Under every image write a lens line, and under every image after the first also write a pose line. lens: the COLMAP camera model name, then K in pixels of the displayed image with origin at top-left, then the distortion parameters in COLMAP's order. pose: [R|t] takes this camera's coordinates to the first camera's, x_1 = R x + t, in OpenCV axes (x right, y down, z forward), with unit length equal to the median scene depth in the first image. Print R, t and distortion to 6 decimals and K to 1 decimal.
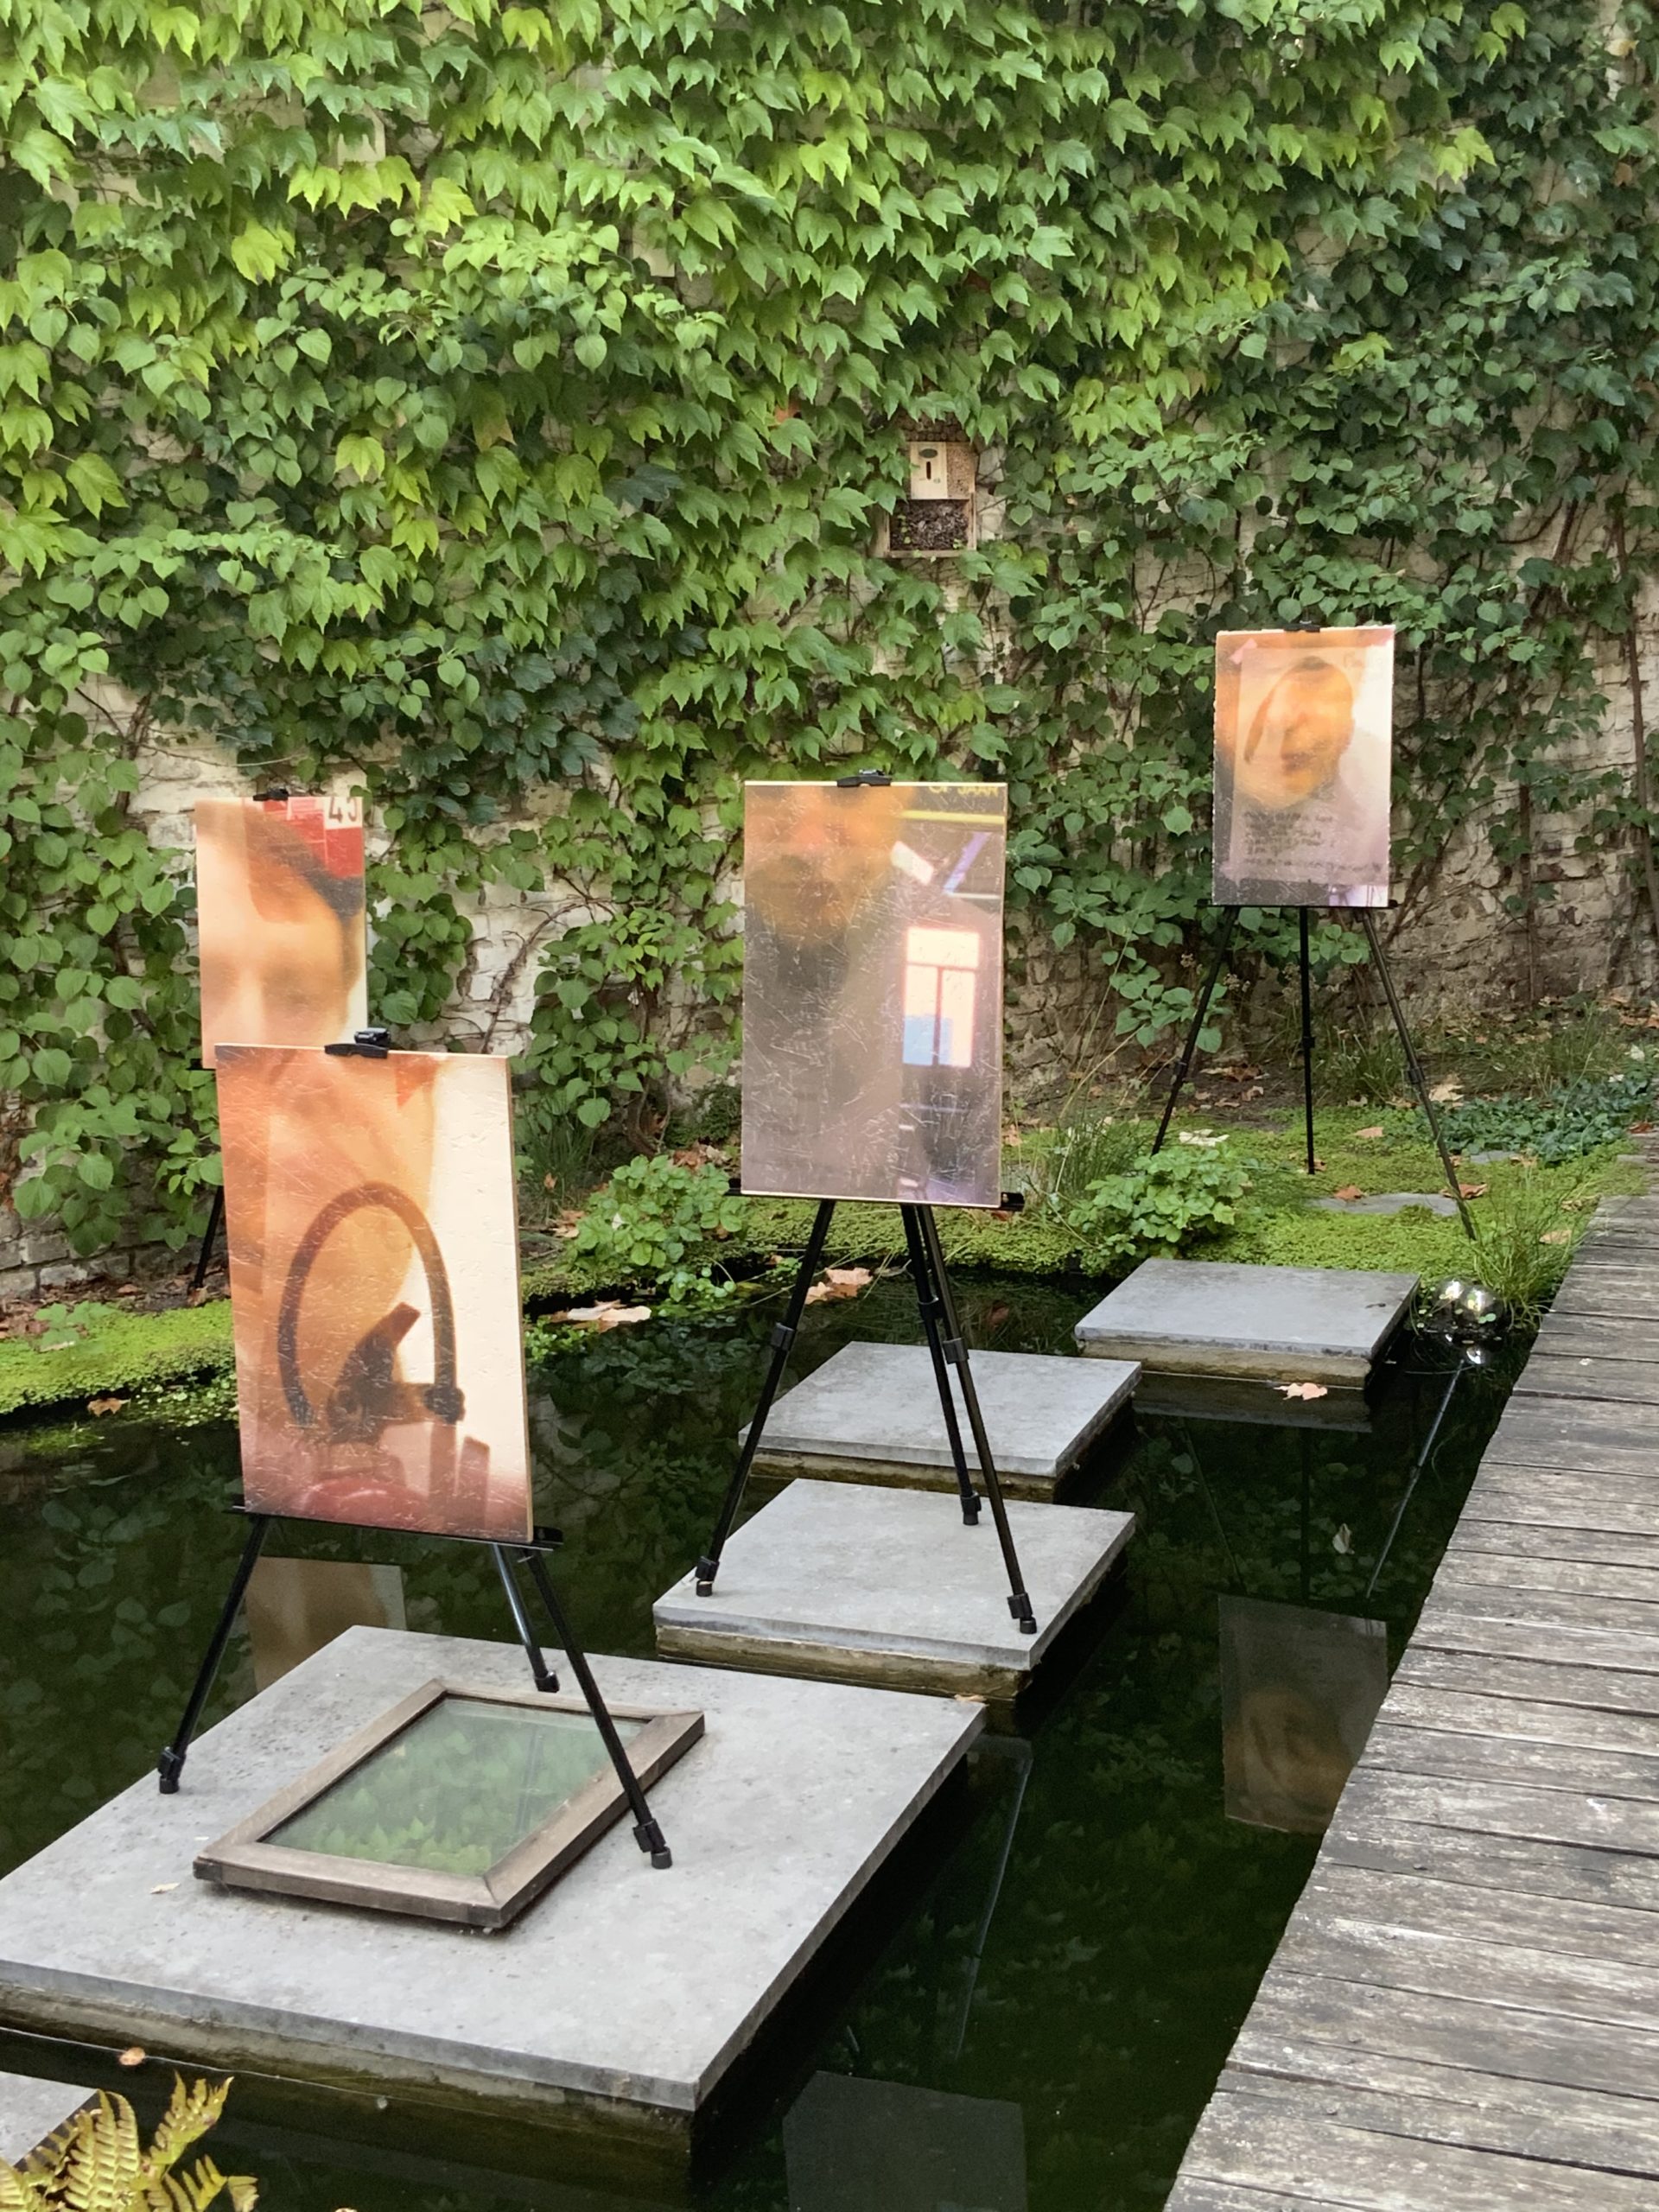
lens RADIAL K [[2805.4, 0, 857.7], [0, 2805.4, 1102.9], [0, 0, 1]] dist [0.151230, -0.390377]
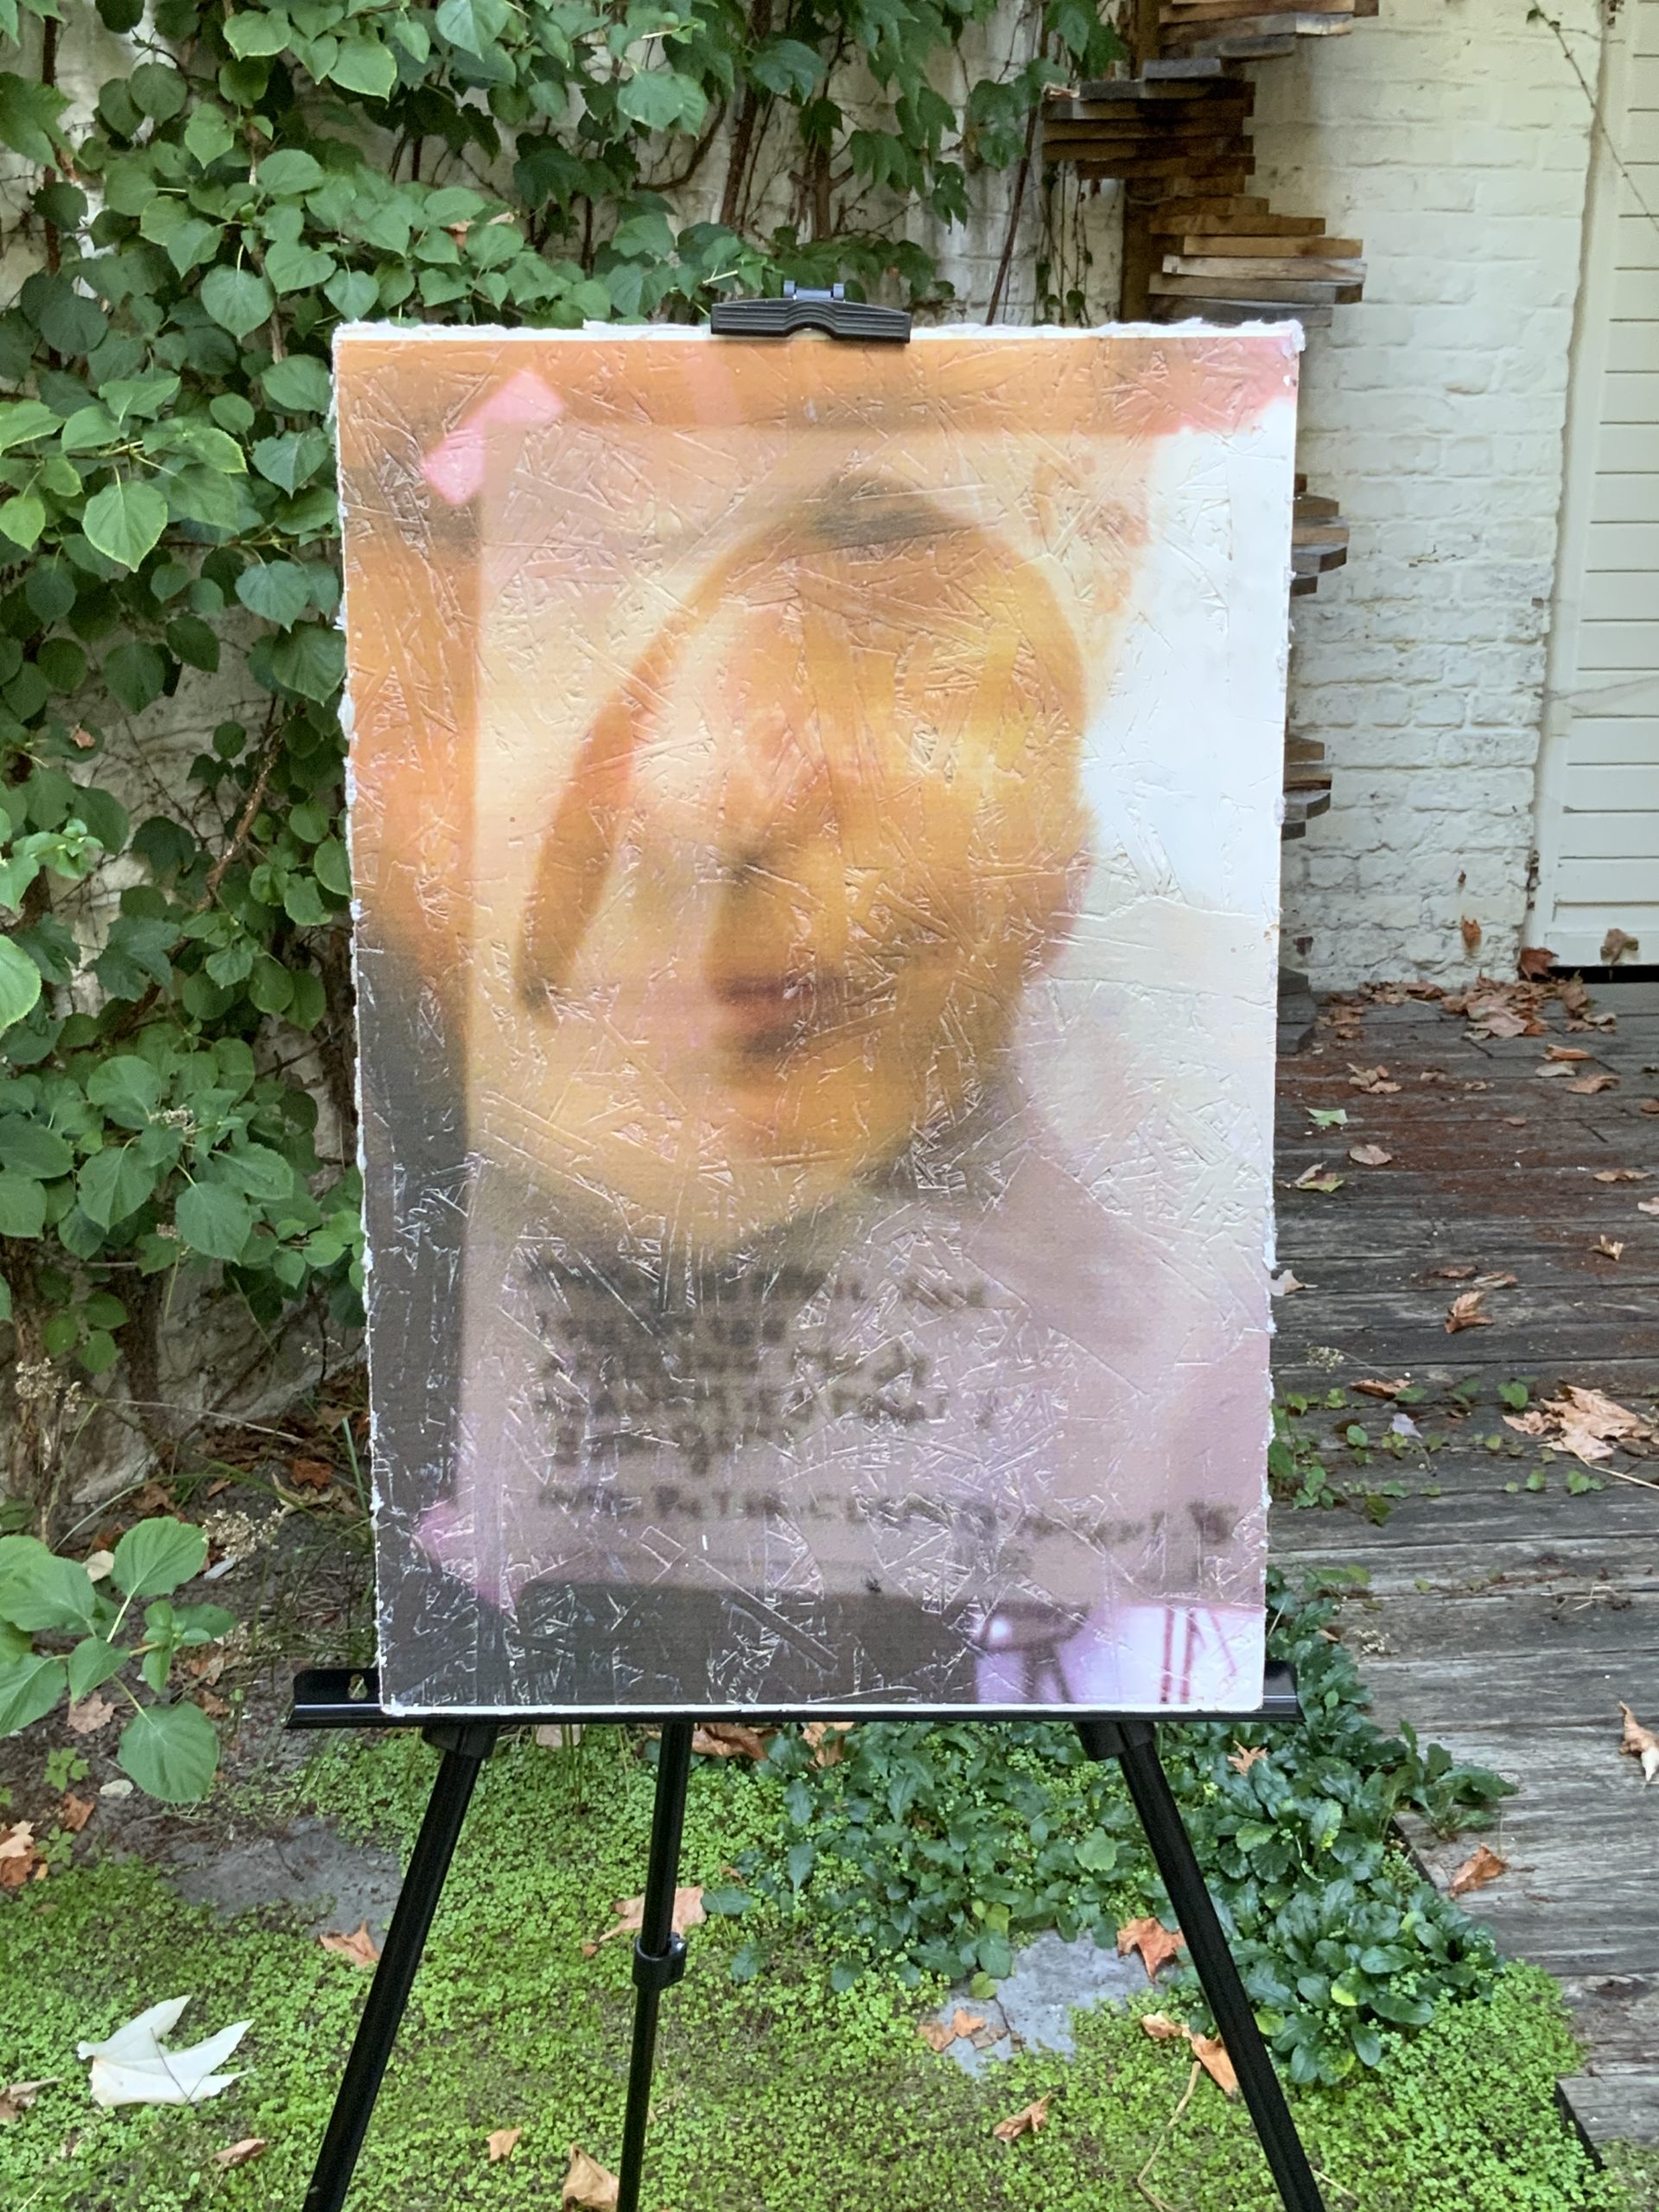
lens RADIAL K [[2780.9, 0, 829.5], [0, 2780.9, 1106.0], [0, 0, 1]] dist [0.038035, -0.019628]
pose [[0.889938, -0.083407, 0.448390, 0.066615], [0.045996, 0.994537, 0.093707, -0.125579], [-0.453756, -0.062770, 0.888913, 0.781126]]
